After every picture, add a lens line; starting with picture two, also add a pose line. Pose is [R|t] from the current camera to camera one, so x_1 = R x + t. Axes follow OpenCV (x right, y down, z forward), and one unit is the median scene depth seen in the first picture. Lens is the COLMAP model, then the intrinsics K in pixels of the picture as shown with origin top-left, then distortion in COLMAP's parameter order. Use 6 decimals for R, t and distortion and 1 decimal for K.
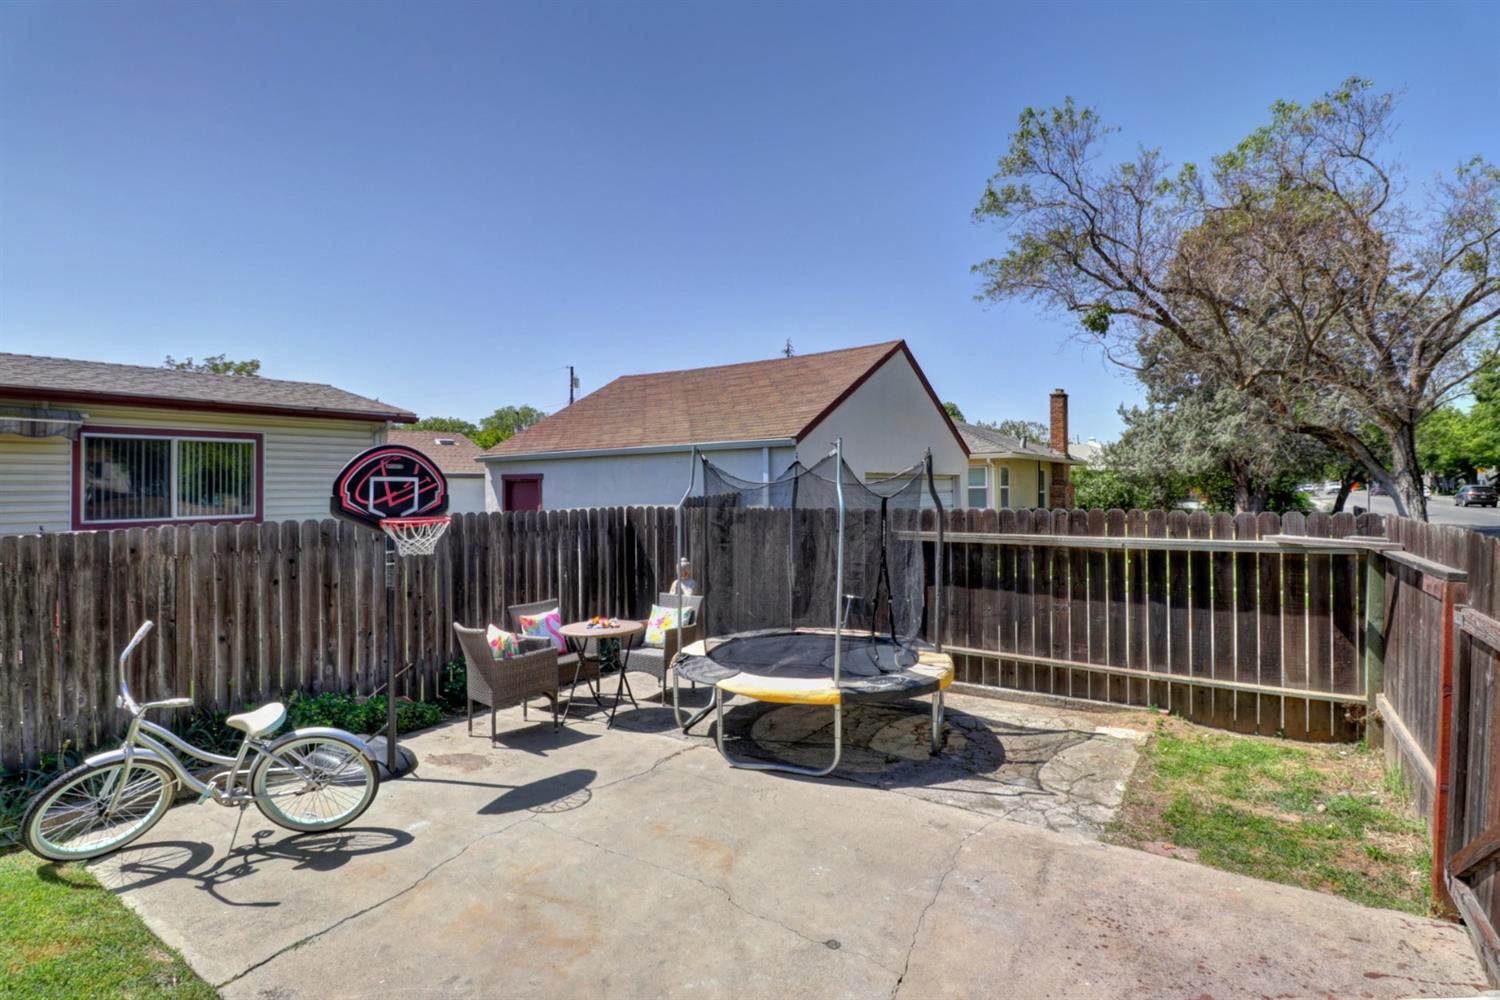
lens RADIAL K [[745.2, 0, 748.1], [0, 745.2, 473.9], [0, 0, 1]] dist [0.020566, -0.028146]
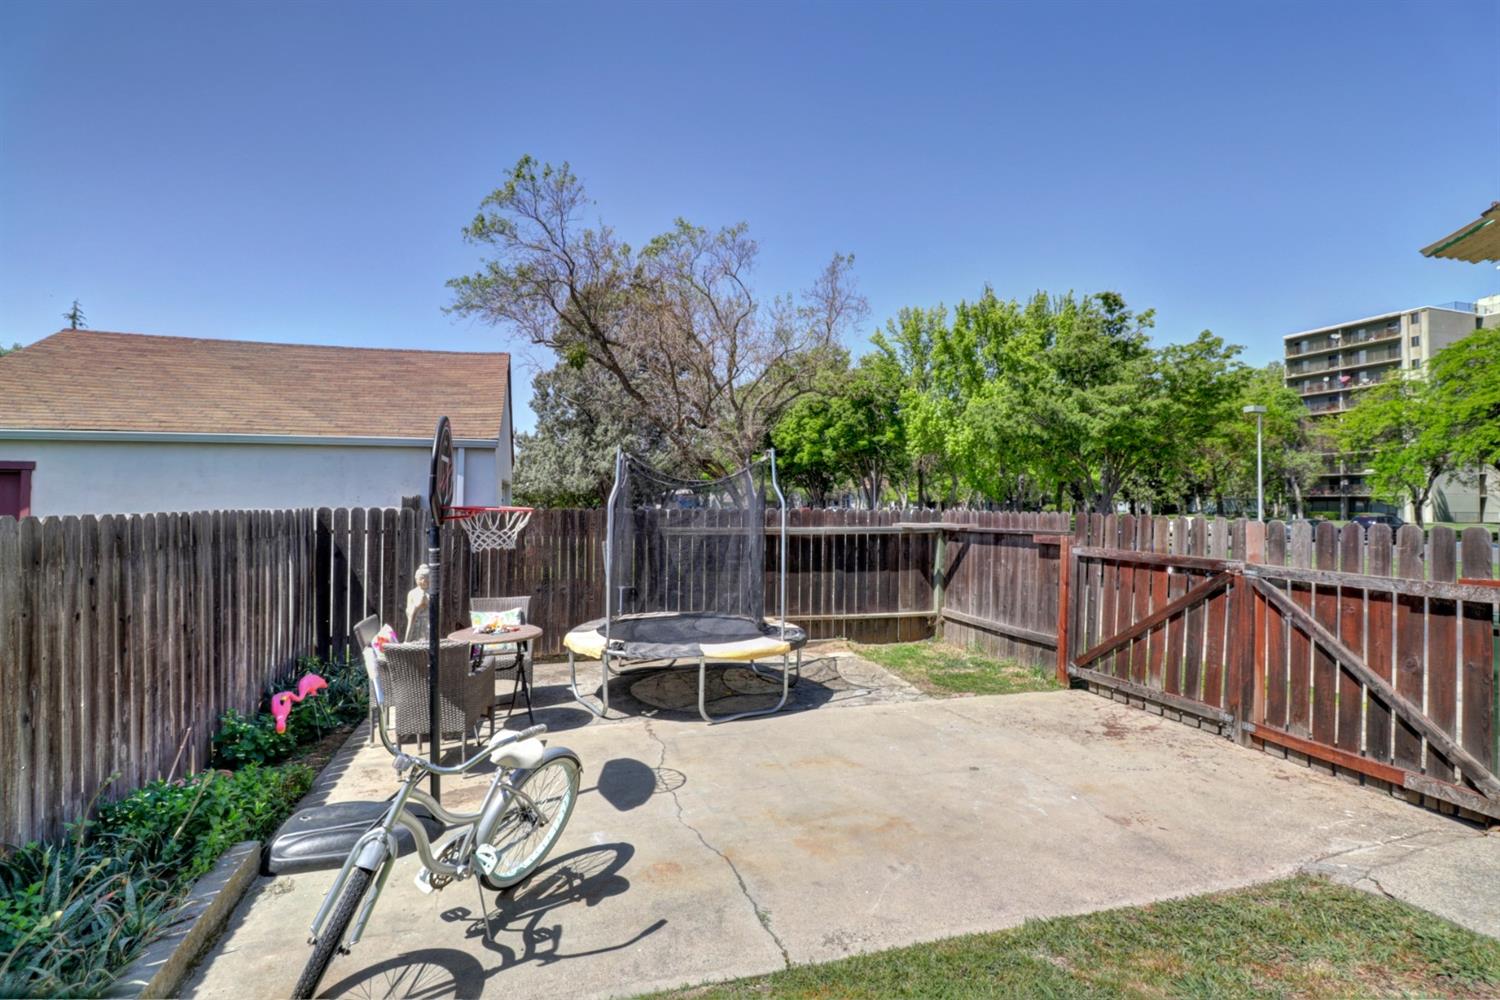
lens RADIAL K [[710.6, 0, 764.0], [0, 710.6, 494.0], [0, 0, 1]] dist [0.017787, -0.013670]
pose [[0.628490, 0.023489, 0.777463, -0.774919], [-0.026007, 0.999620, -0.009177, 0.039561], [-0.777383, -0.014452, 0.628862, 0.228346]]
